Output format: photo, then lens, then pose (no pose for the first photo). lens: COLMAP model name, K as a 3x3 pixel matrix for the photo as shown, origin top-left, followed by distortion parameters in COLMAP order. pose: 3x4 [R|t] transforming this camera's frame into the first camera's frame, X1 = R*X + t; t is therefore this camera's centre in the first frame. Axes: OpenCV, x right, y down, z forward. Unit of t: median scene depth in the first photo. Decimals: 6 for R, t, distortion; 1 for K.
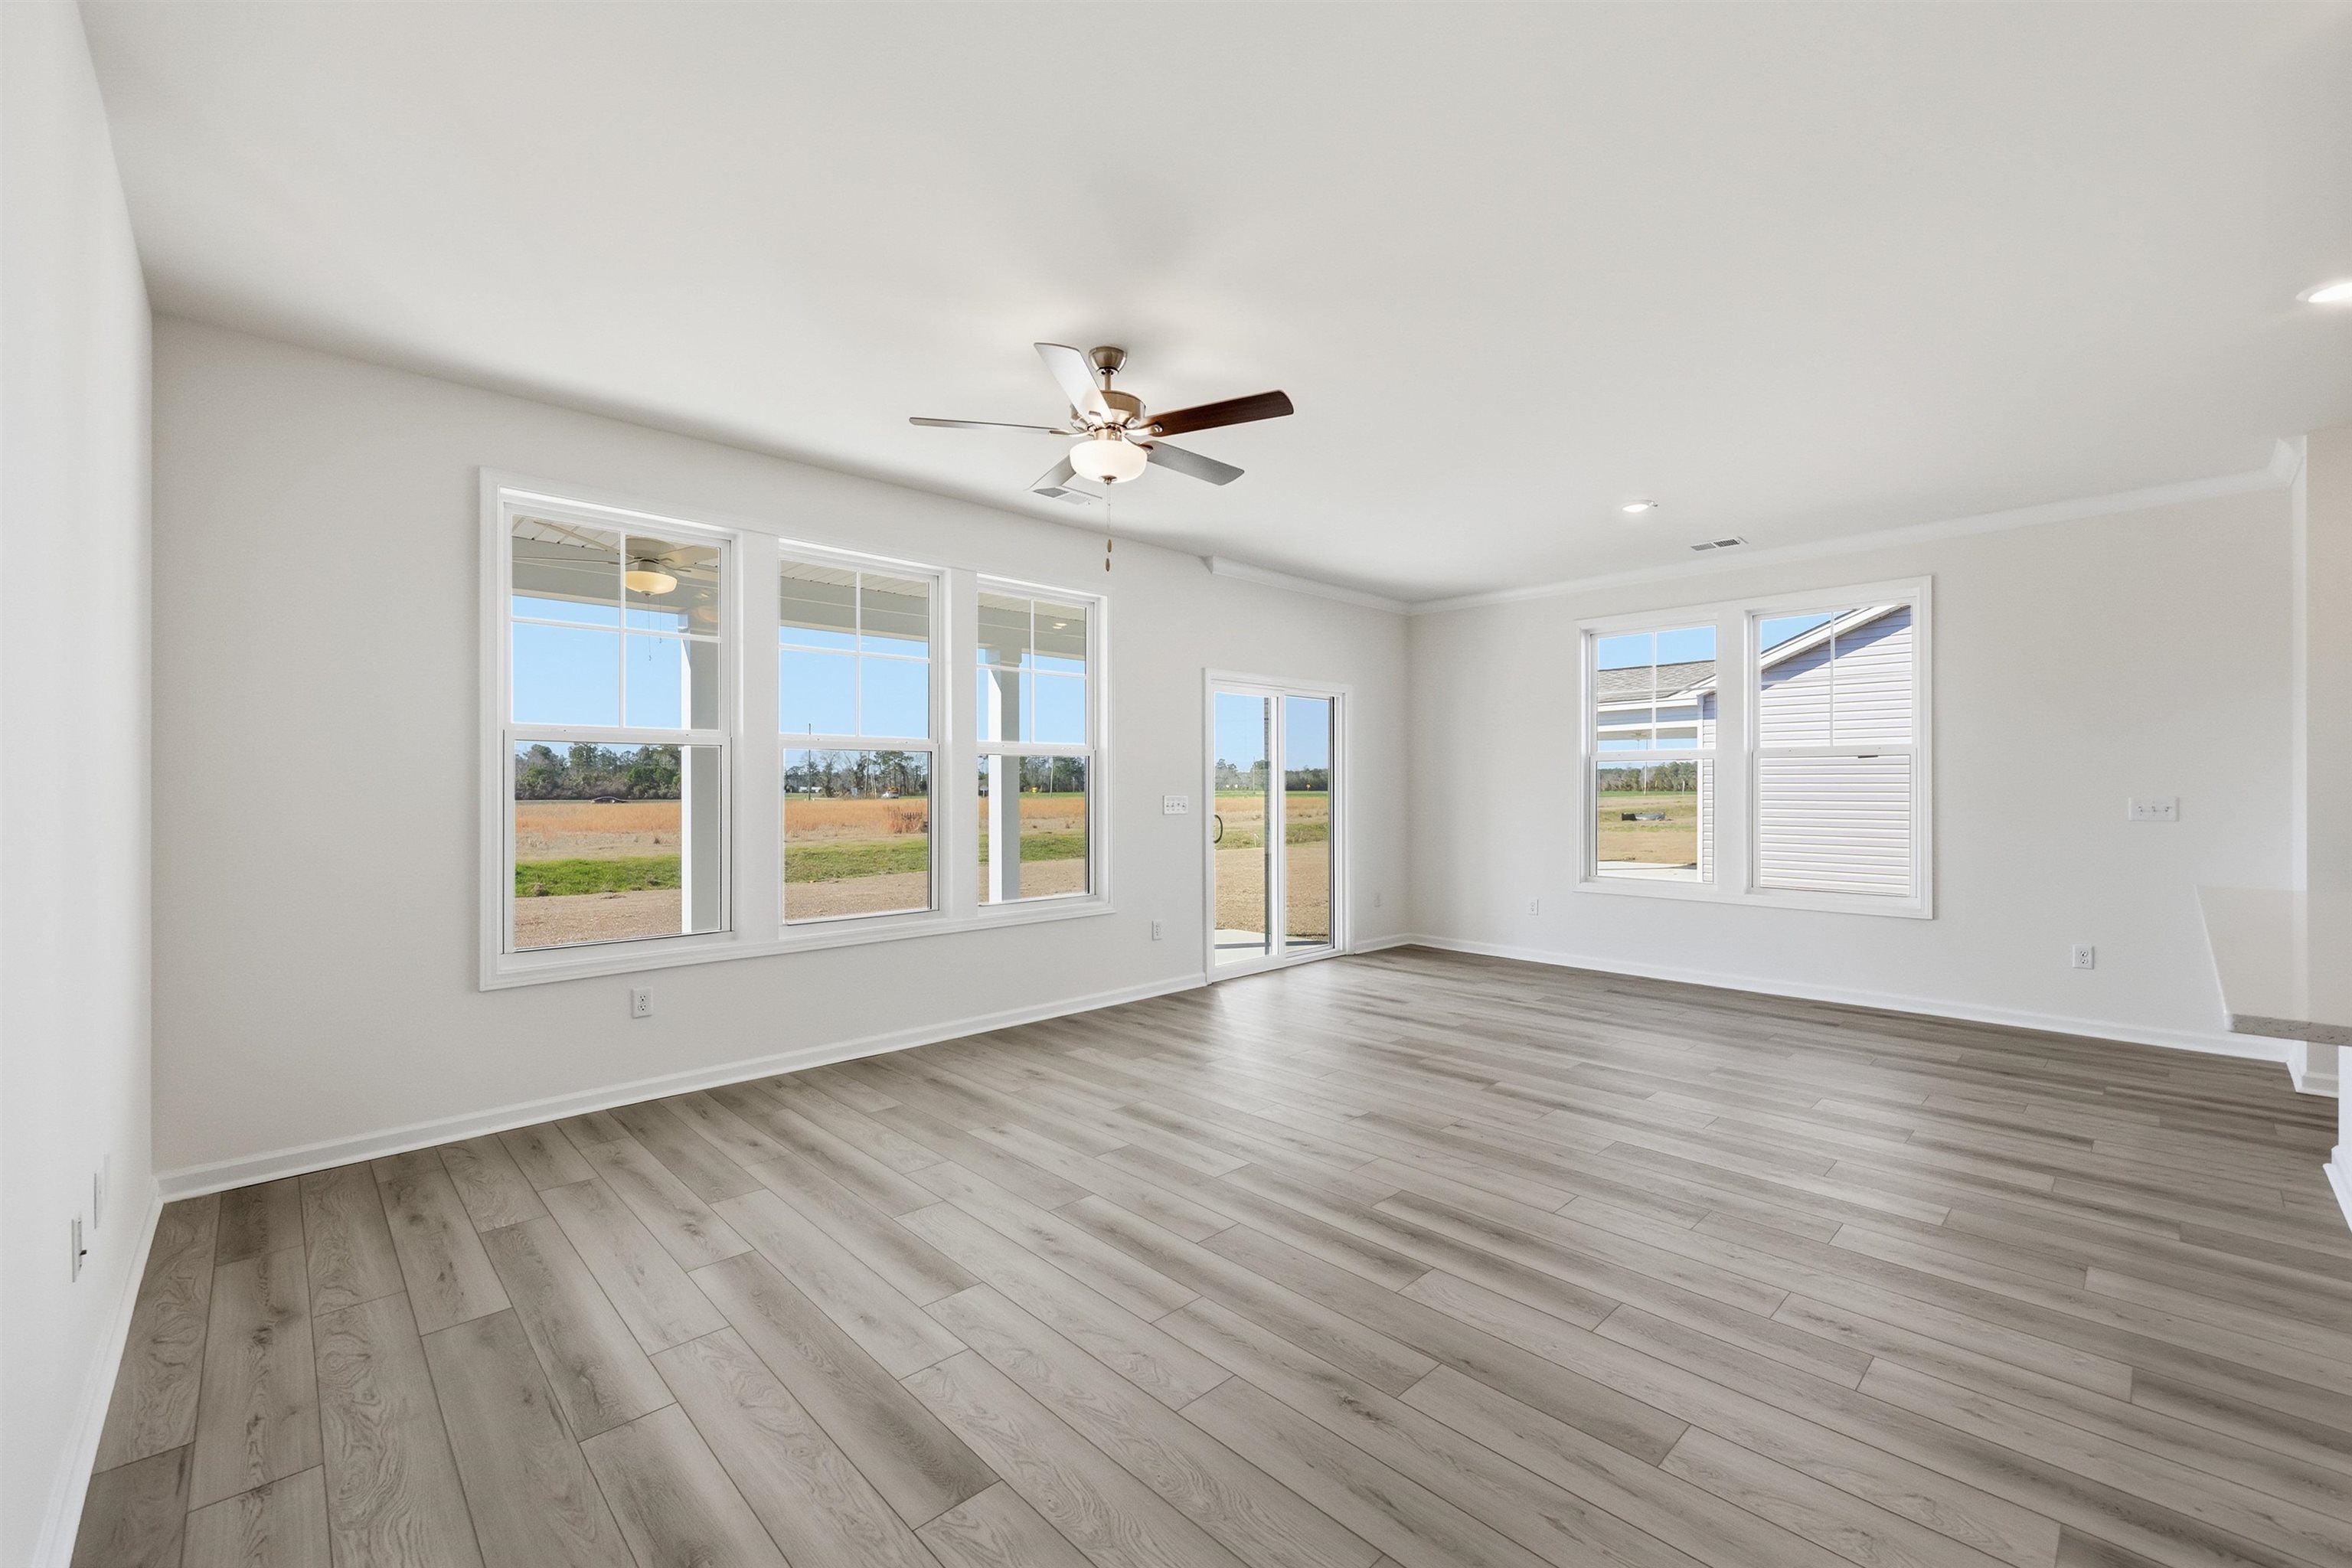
lens RADIAL K [[953.1, 0, 1176.0], [0, 953.1, 784.0], [0, 0, 1]] dist [-0.000863, -0.000038]
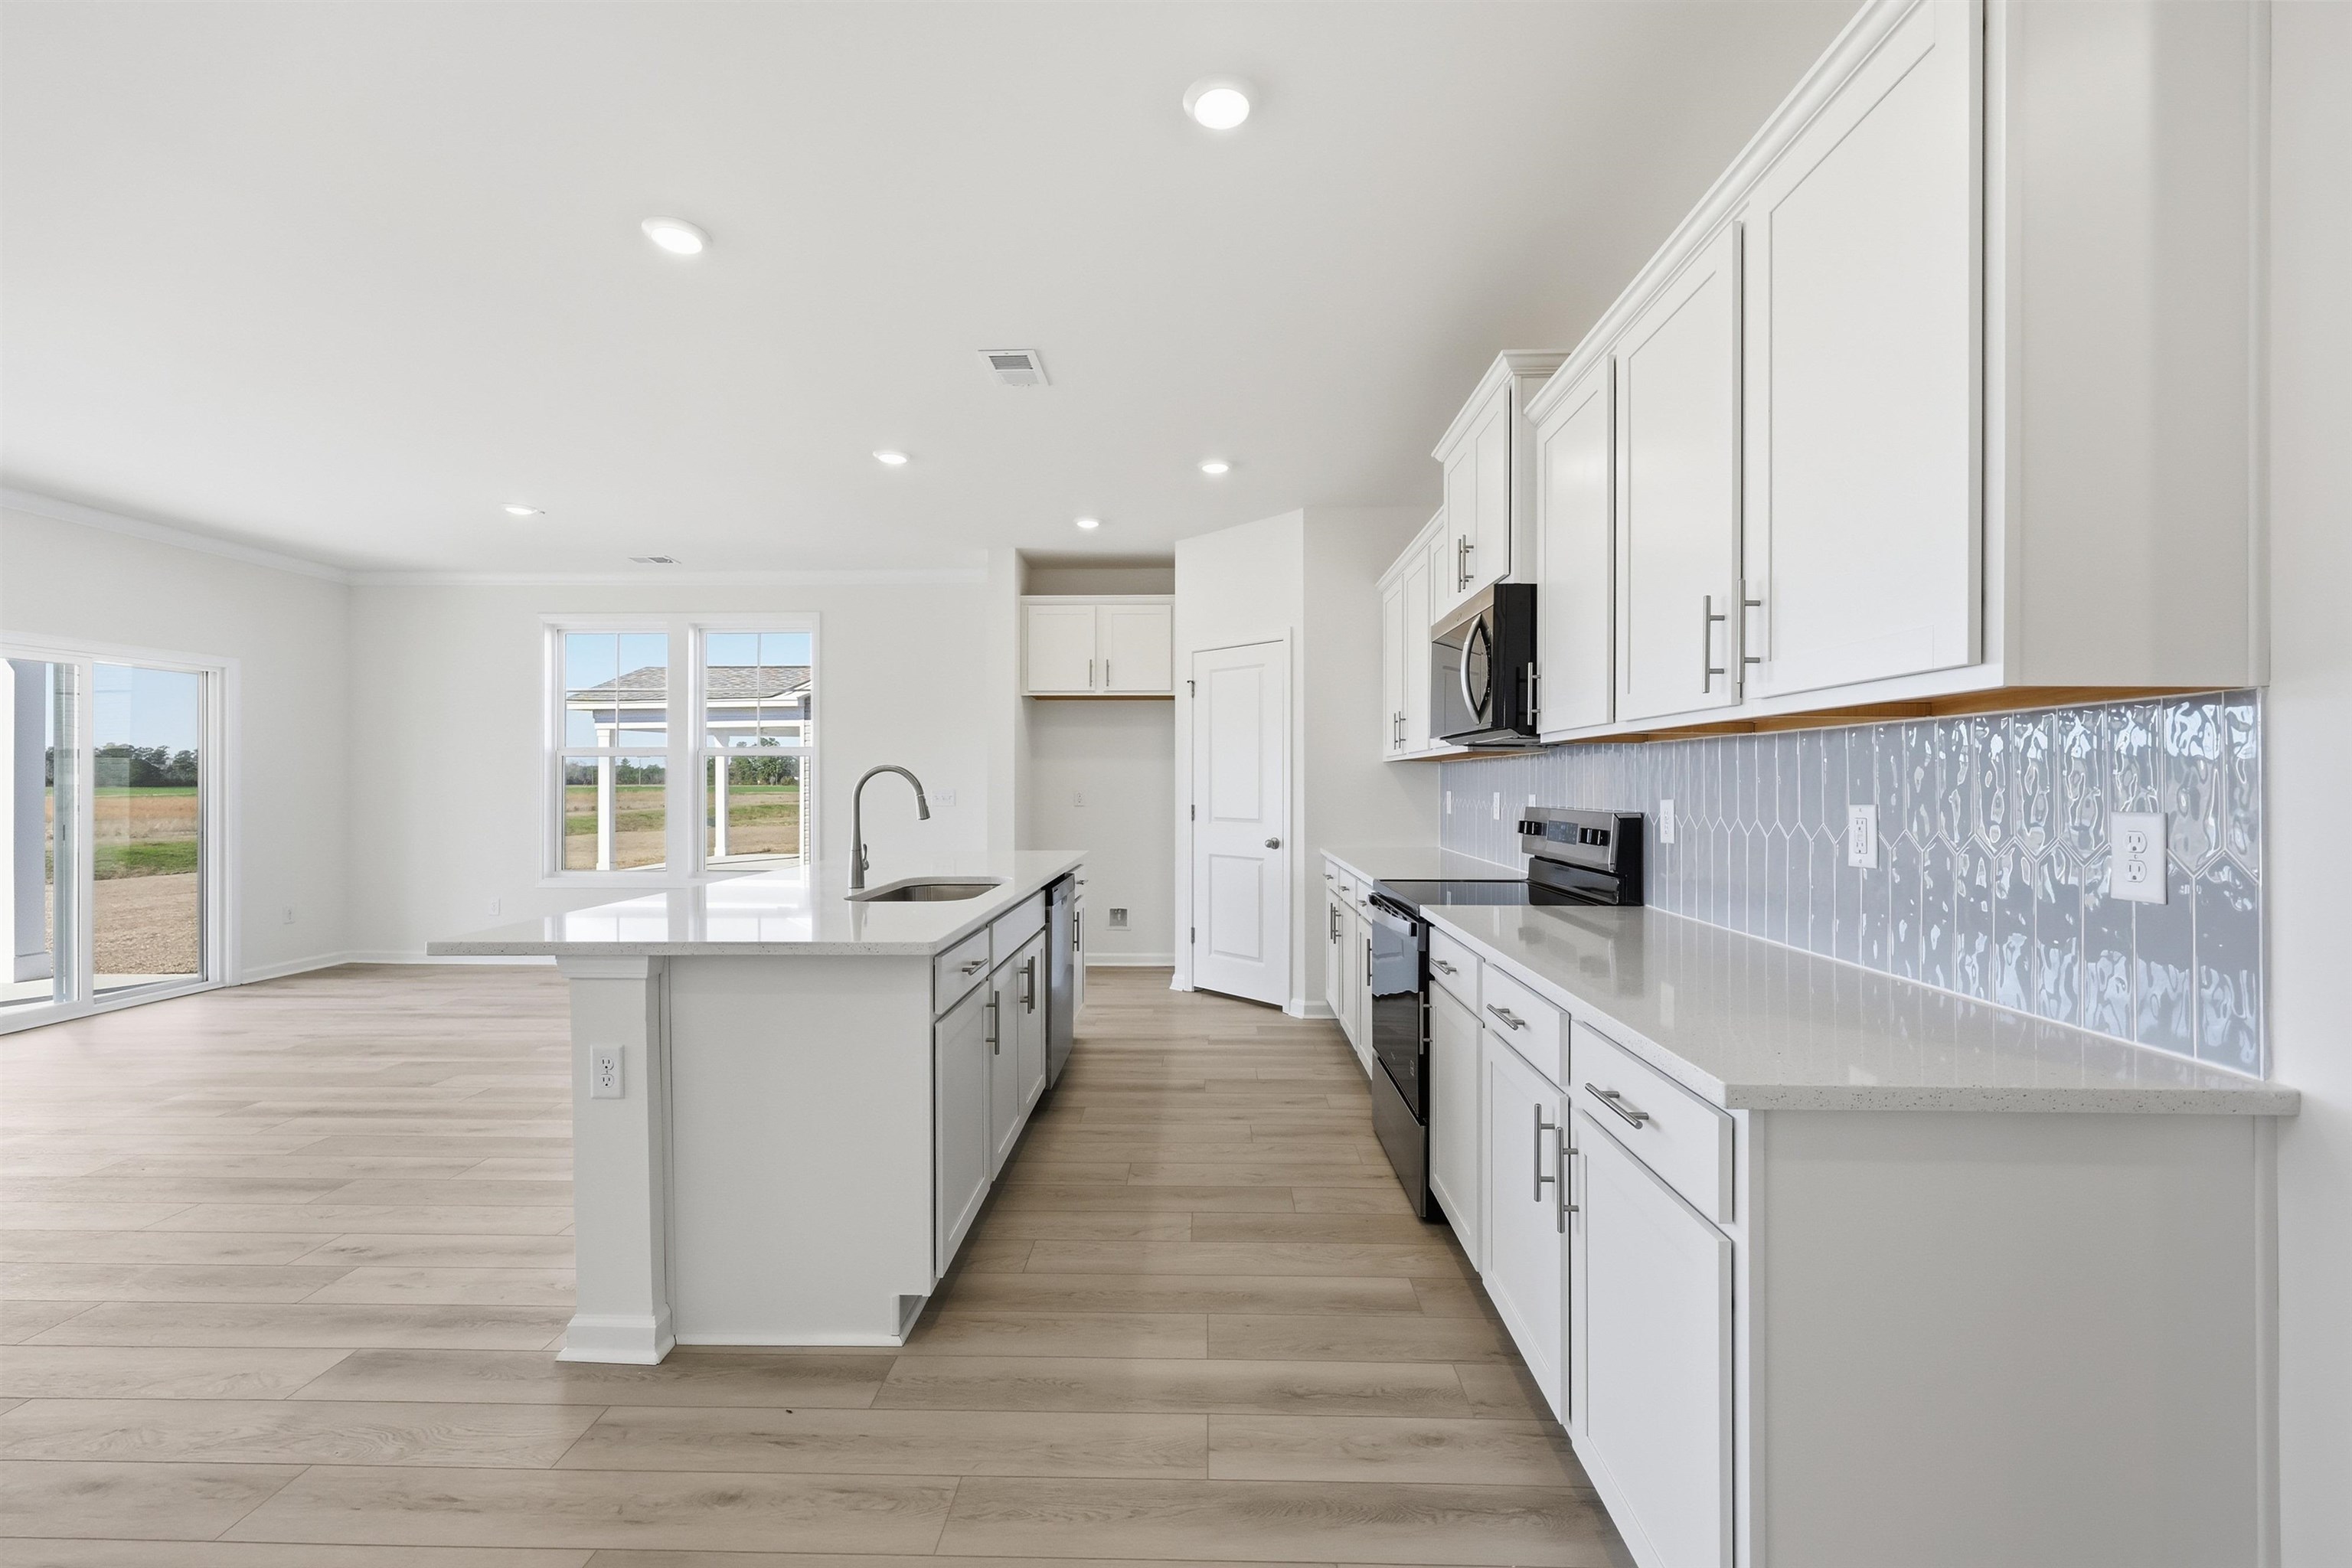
lens RADIAL K [[959.6, 0, 1179.6], [0, 959.6, 778.7], [0, 0, 1]] dist [0.001680, 0.000362]
pose [[0.713643, 0.002229, 0.700506, 0.314960], [-0.002540, 0.999997, -0.000594, -0.002810], [-0.700505, -0.001356, 0.713646, -0.283937]]
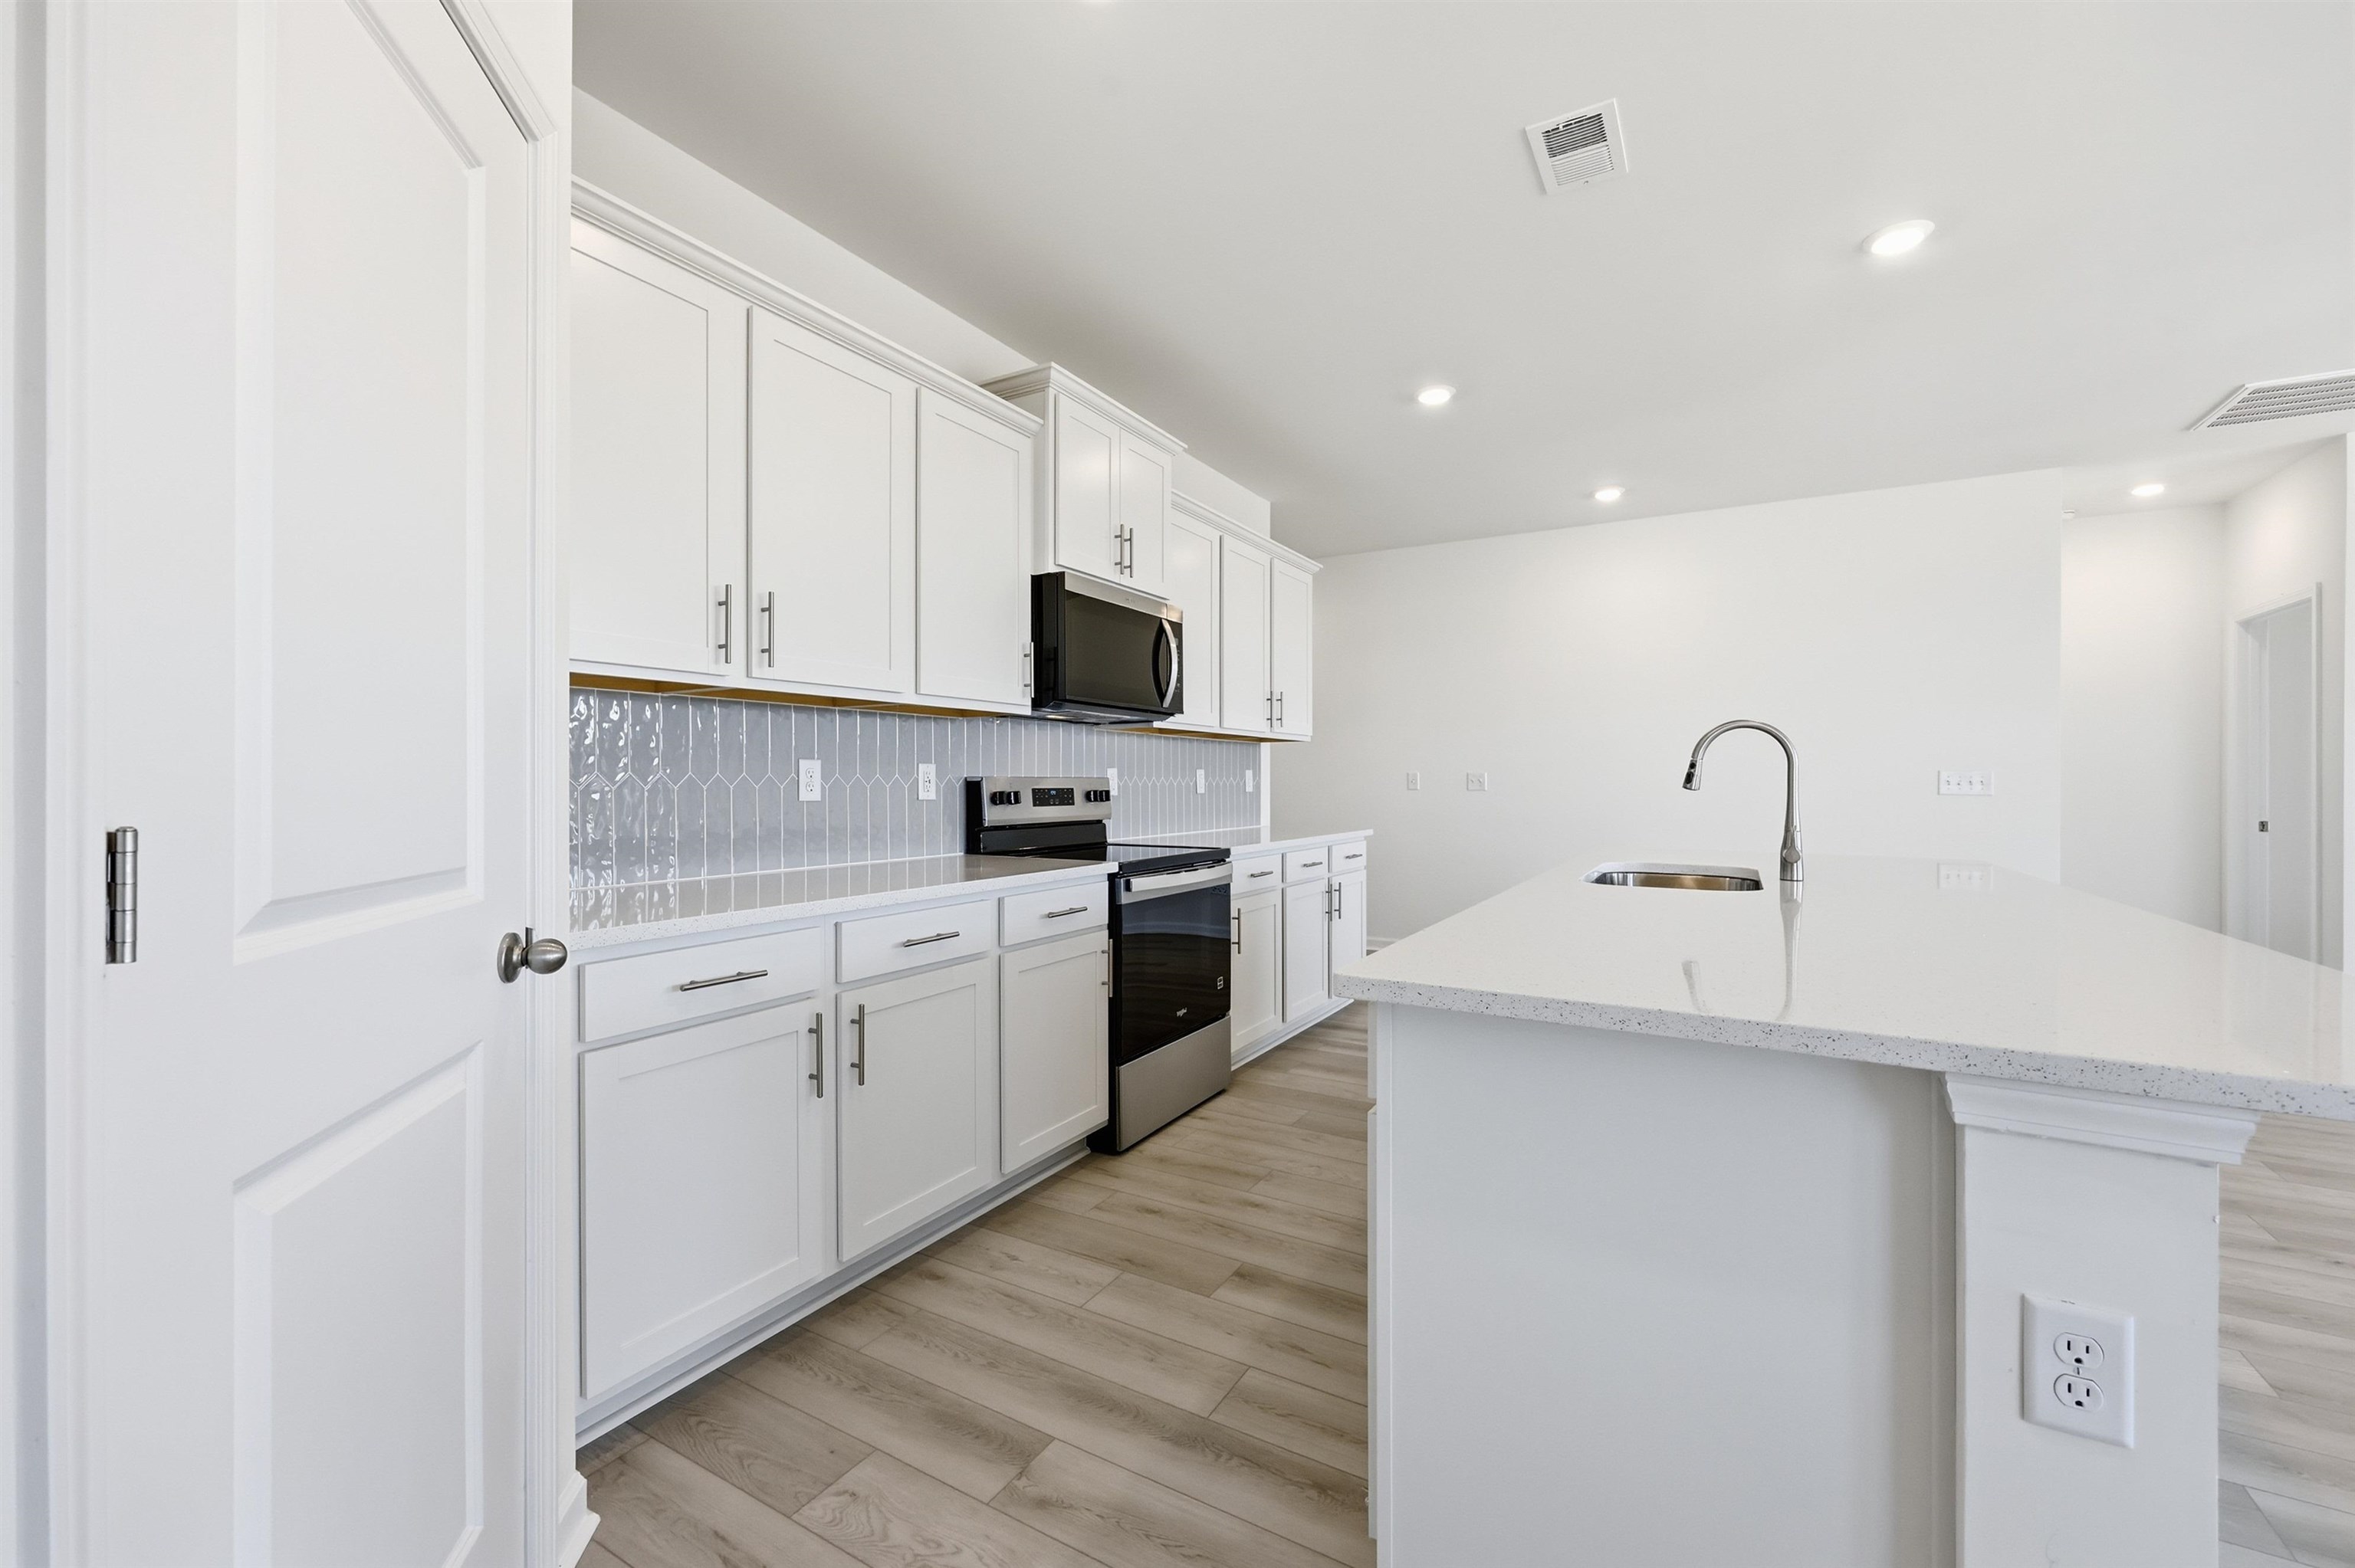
lens RADIAL K [[954.2, 0, 1177.5], [0, 954.2, 784.0], [0, 0, 1]] dist [-0.000863, -0.000038]
pose [[-0.960970, -0.000061, -0.276653, 1.173883], [0.000112, 1.000000, -0.000610, 0.025794], [0.276653, -0.000618, -0.960970, 0.876841]]
